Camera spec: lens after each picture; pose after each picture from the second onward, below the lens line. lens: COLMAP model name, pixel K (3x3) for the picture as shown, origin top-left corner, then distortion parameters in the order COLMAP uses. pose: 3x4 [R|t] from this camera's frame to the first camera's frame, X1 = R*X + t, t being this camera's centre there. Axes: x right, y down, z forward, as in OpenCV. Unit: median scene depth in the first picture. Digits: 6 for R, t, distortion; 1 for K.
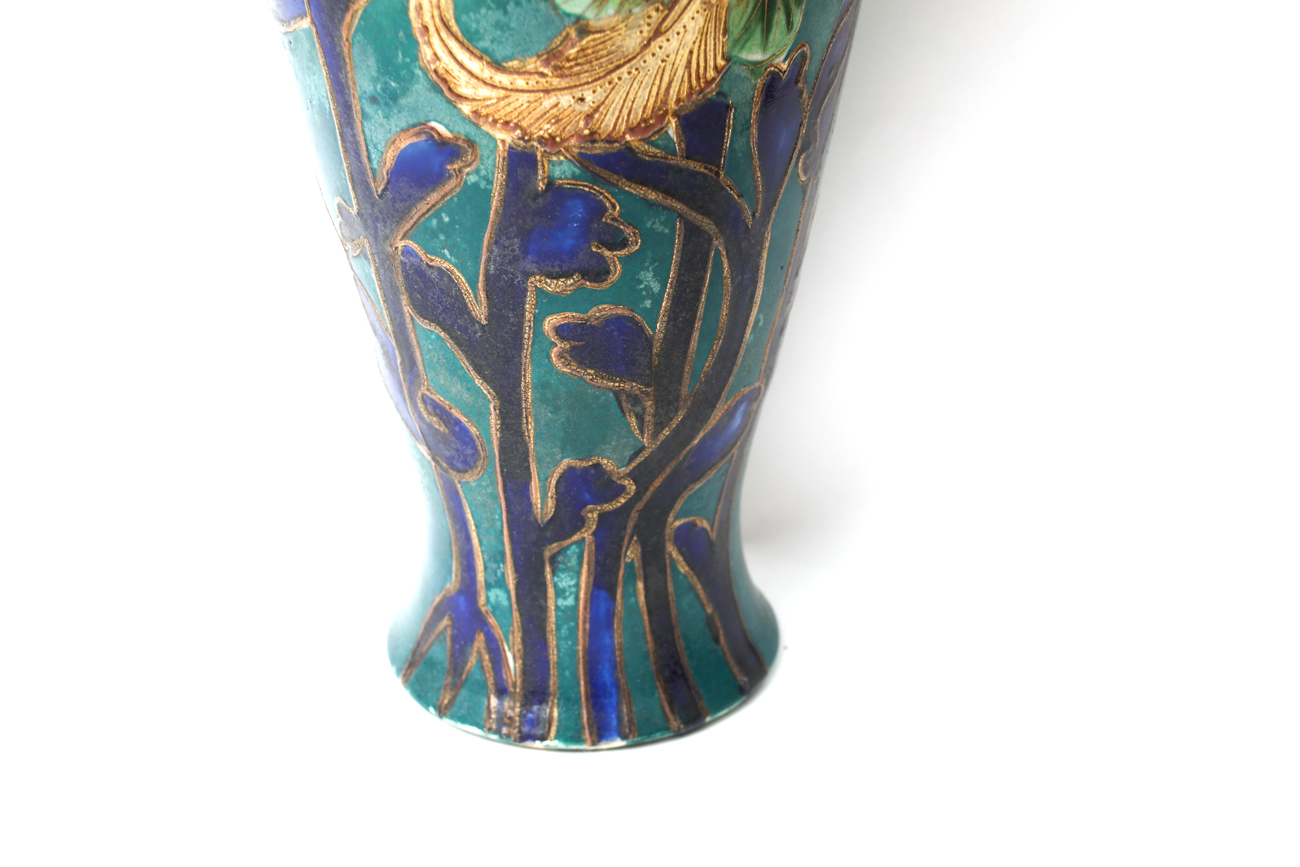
lens RADIAL K [[1345.4, 0, 650.0], [0, 1345.4, 433.5], [0, 0, 1]] dist [-0.102871, 0.015019]
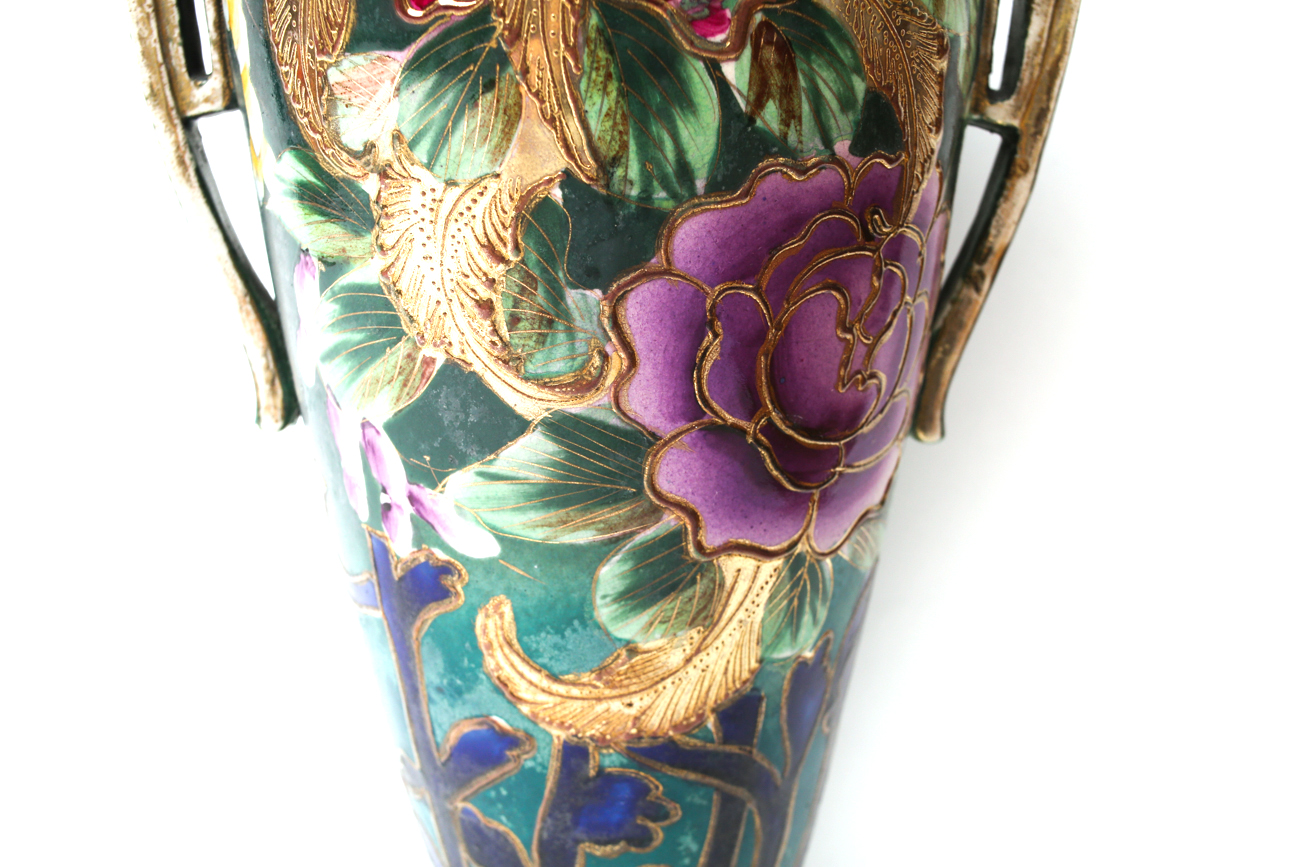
lens RADIAL K [[1345.4, 0, 650.0], [0, 1345.4, 433.5], [0, 0, 1]] dist [-0.102871, 0.015019]
pose [[0.999998, -0.000855, 0.001707, -0.035515], [0.001089, 0.989828, -0.142268, -0.307828], [-0.001568, 0.142270, 0.989827, -0.130199]]
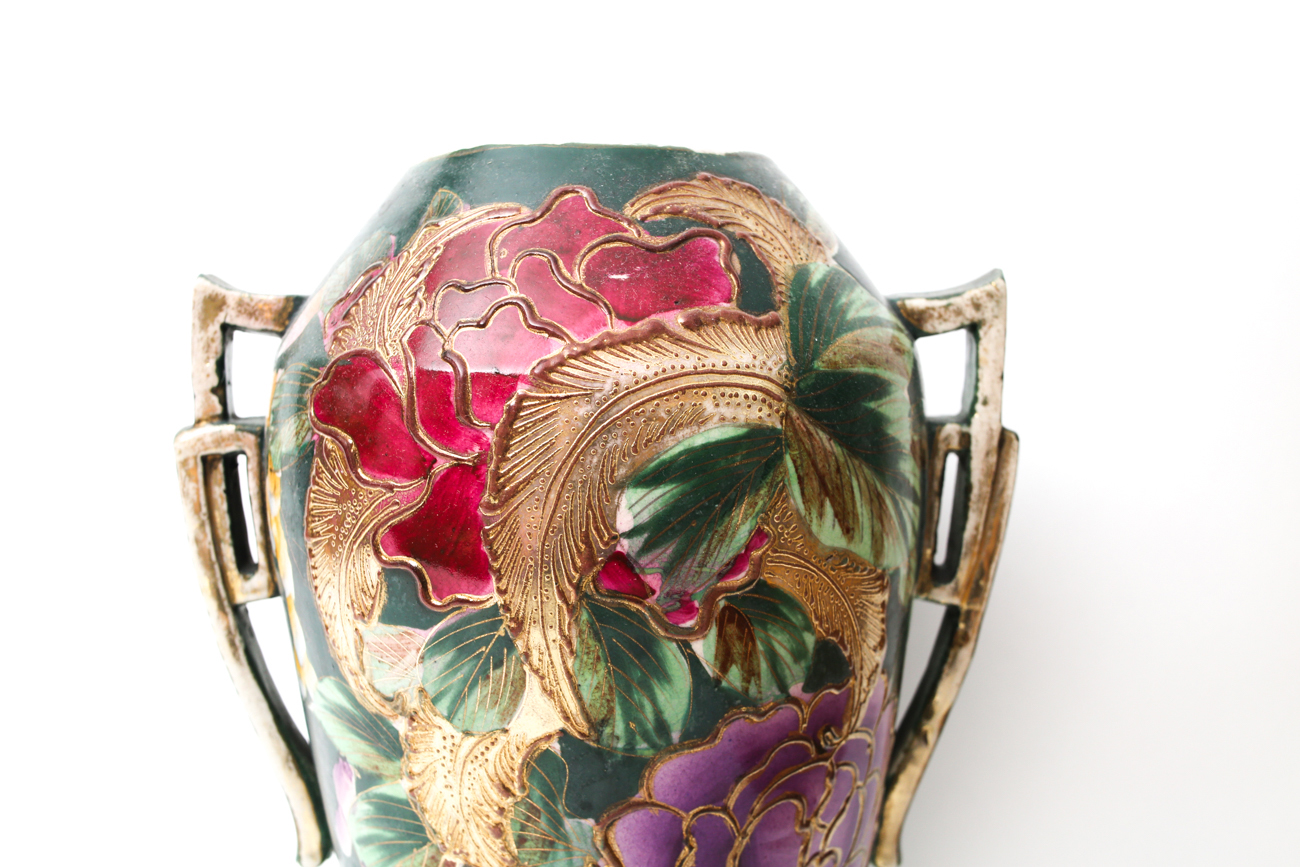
lens RADIAL K [[1389.1, 0, 627.2], [0, 1389.1, 436.4], [0, 0, 1]] dist [-0.121392, 0.000308]
pose [[0.999679, -0.013241, -0.021603, -0.010578], [0.007947, 0.973420, -0.228890, -0.594741], [0.024059, 0.228644, 0.973213, -0.410388]]
